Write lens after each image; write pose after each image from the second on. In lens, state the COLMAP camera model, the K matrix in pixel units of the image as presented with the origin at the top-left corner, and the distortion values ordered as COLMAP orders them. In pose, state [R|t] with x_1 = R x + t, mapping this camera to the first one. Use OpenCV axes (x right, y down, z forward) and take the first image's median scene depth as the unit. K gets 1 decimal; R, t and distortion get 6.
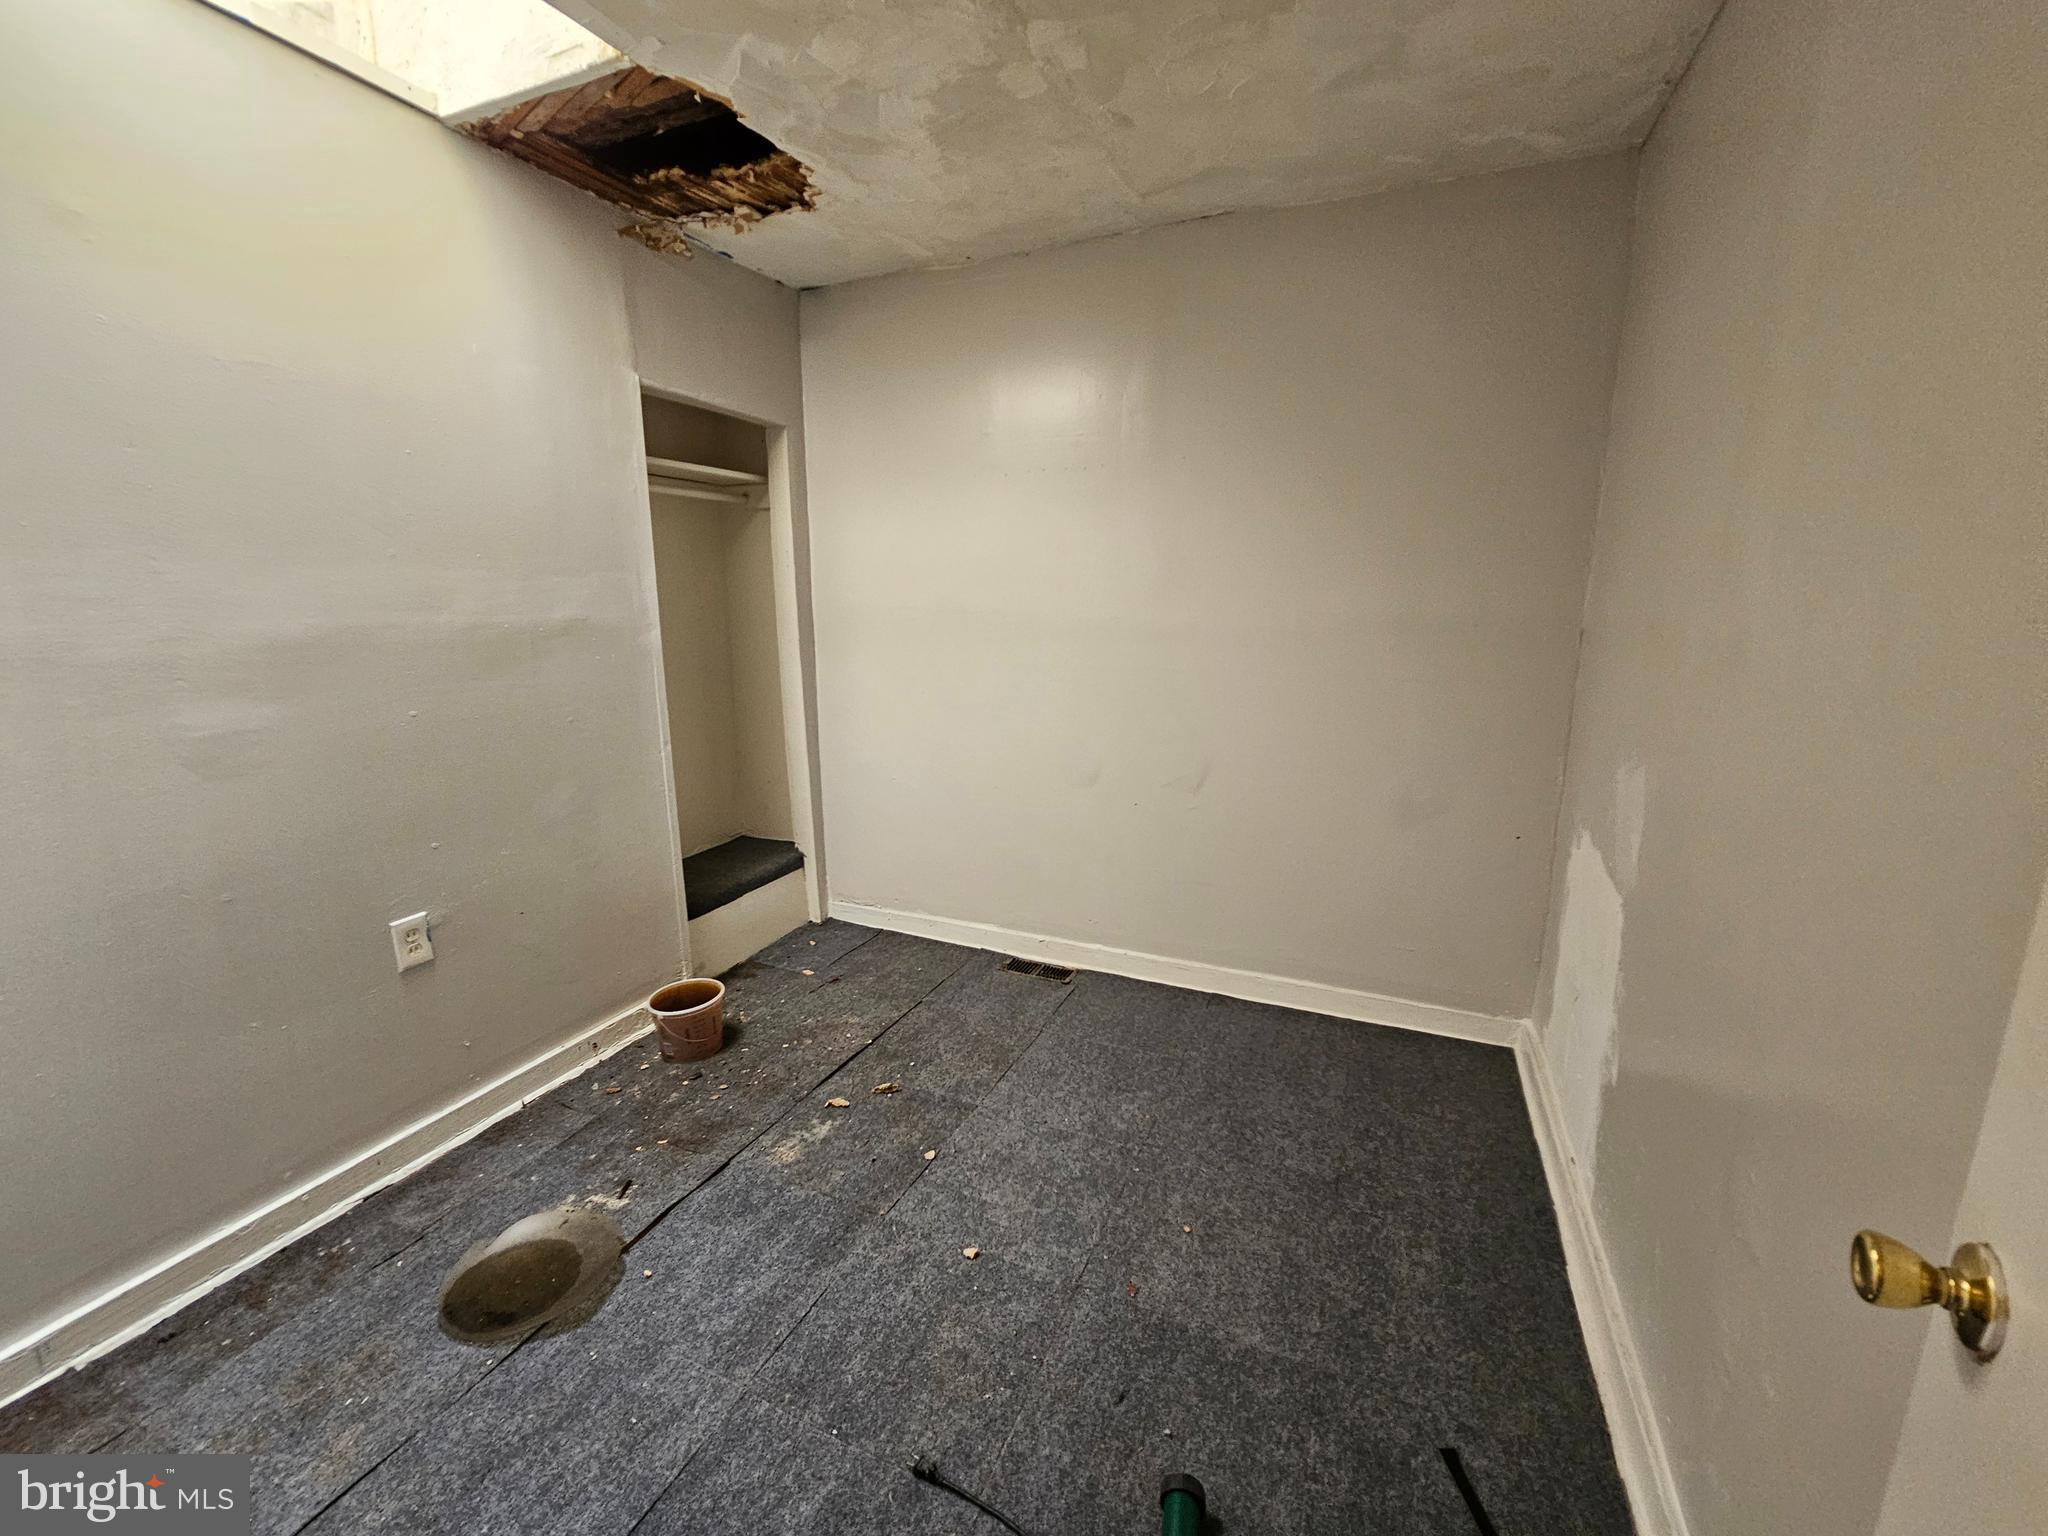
lens RADIAL K [[836.4, 0, 1025.7], [0, 836.4, 768.9], [0, 0, 1]] dist [-0.004928, 0.002012]
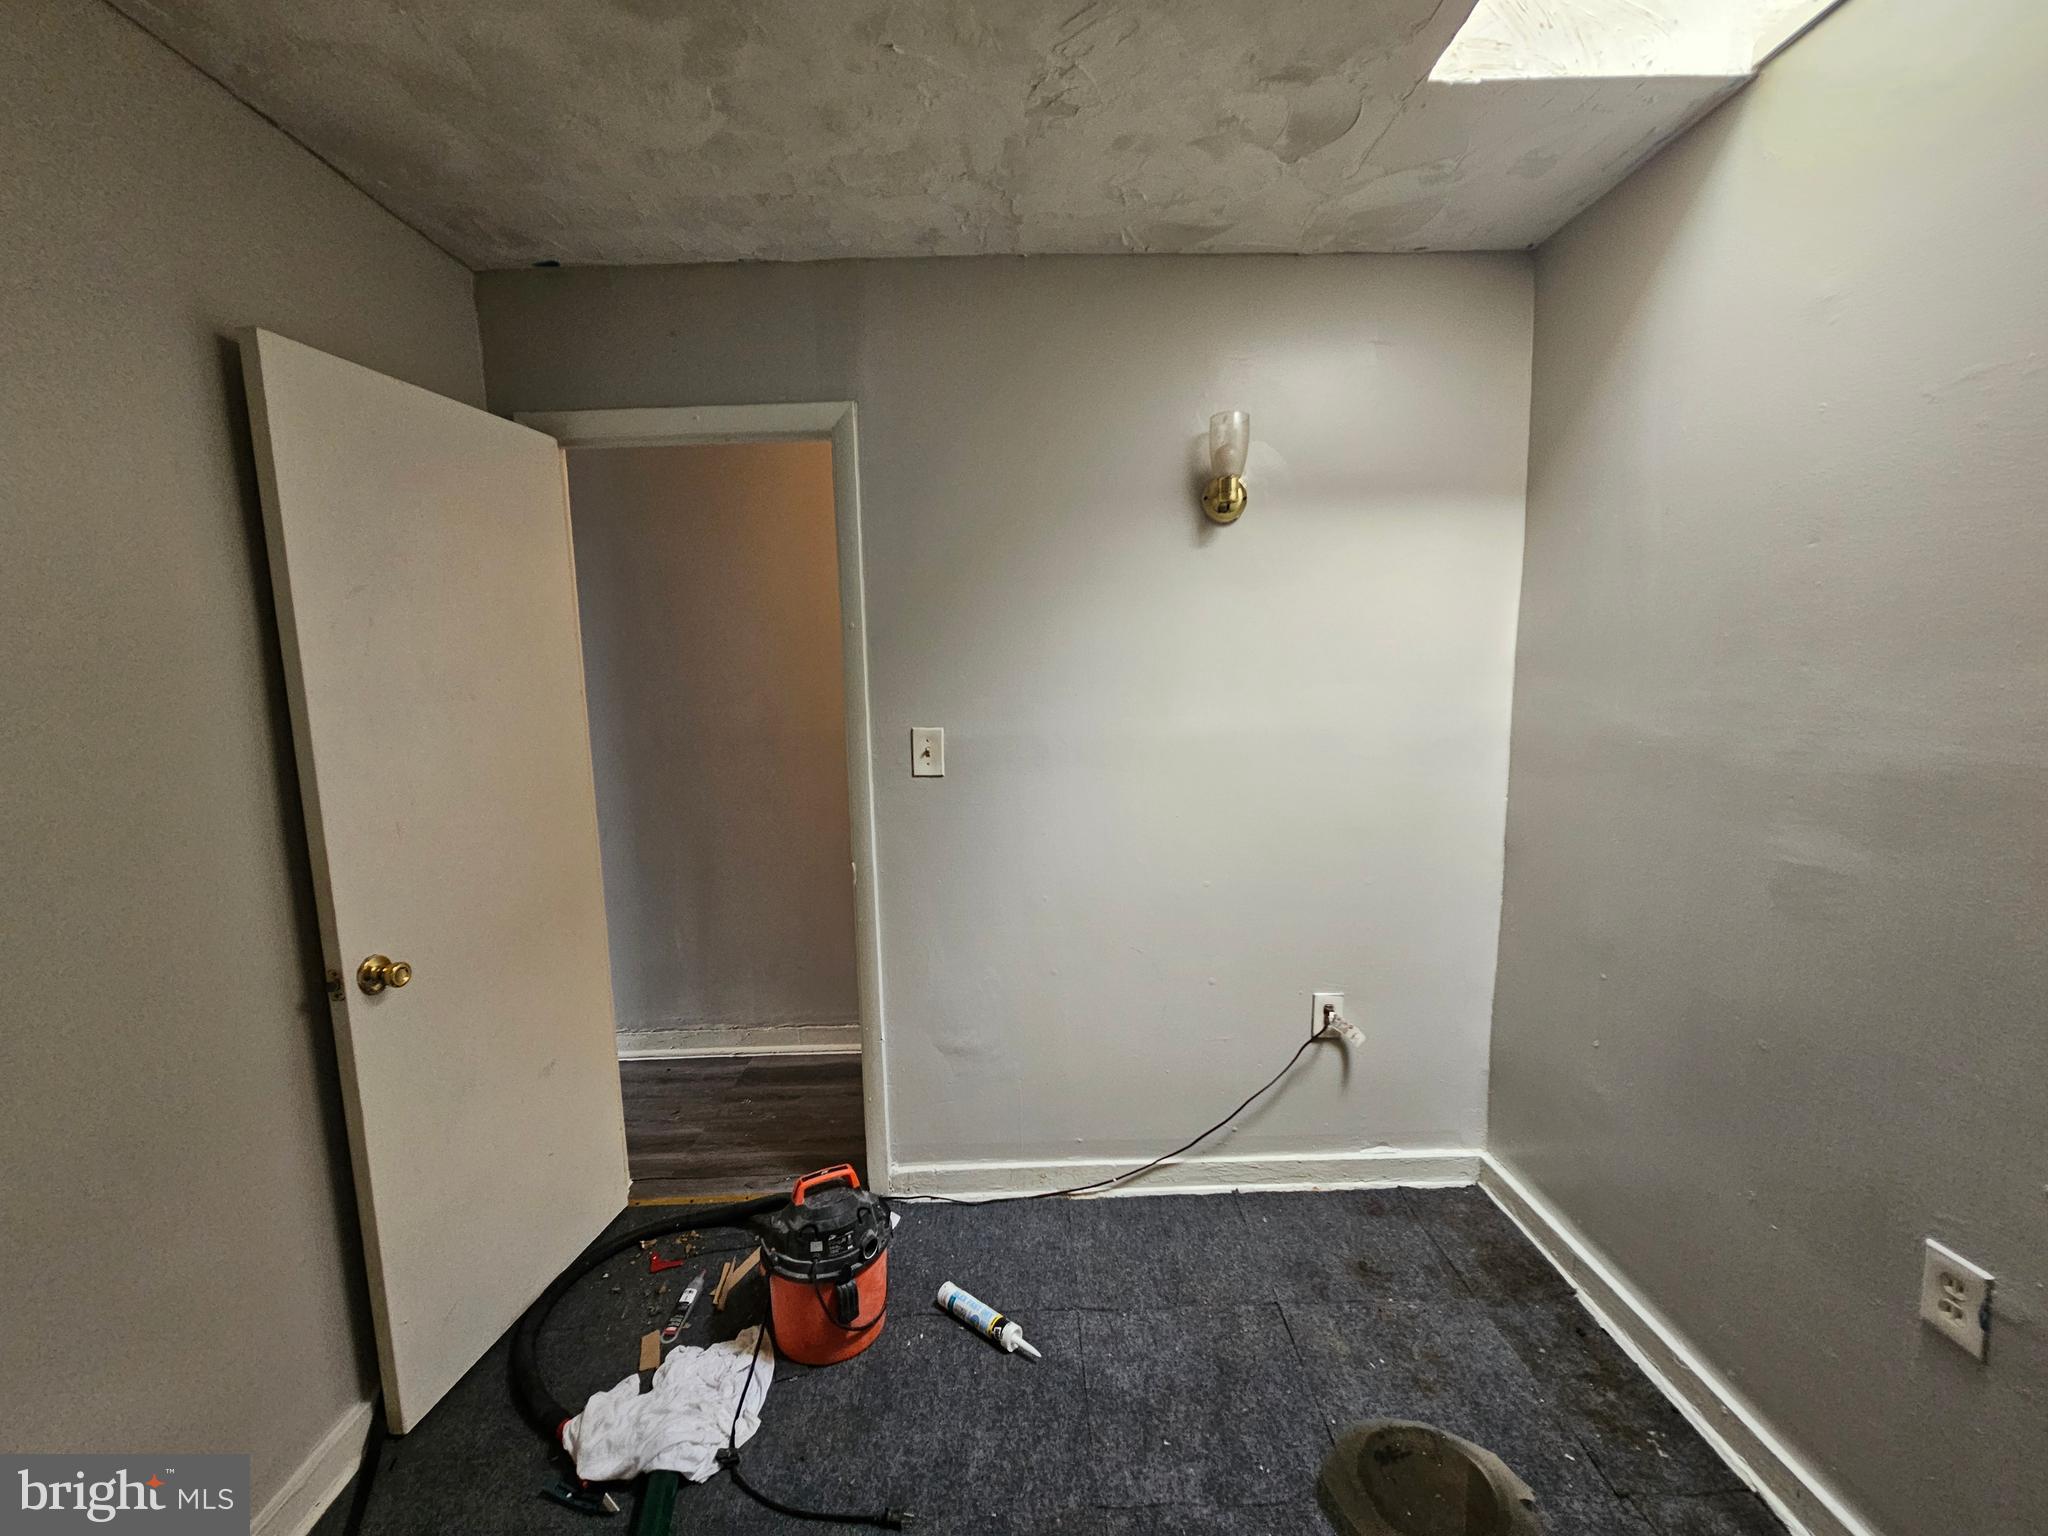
lens RADIAL K [[836.4, 0, 1024.9], [0, 836.4, 772.9], [0, 0, 1]] dist [-0.004928, 0.002012]
pose [[-0.906285, 0.072734, -0.416362, 0.084893], [-0.065825, 0.948774, 0.309022, -0.339758], [0.417510, 0.307469, -0.855072, 1.359648]]
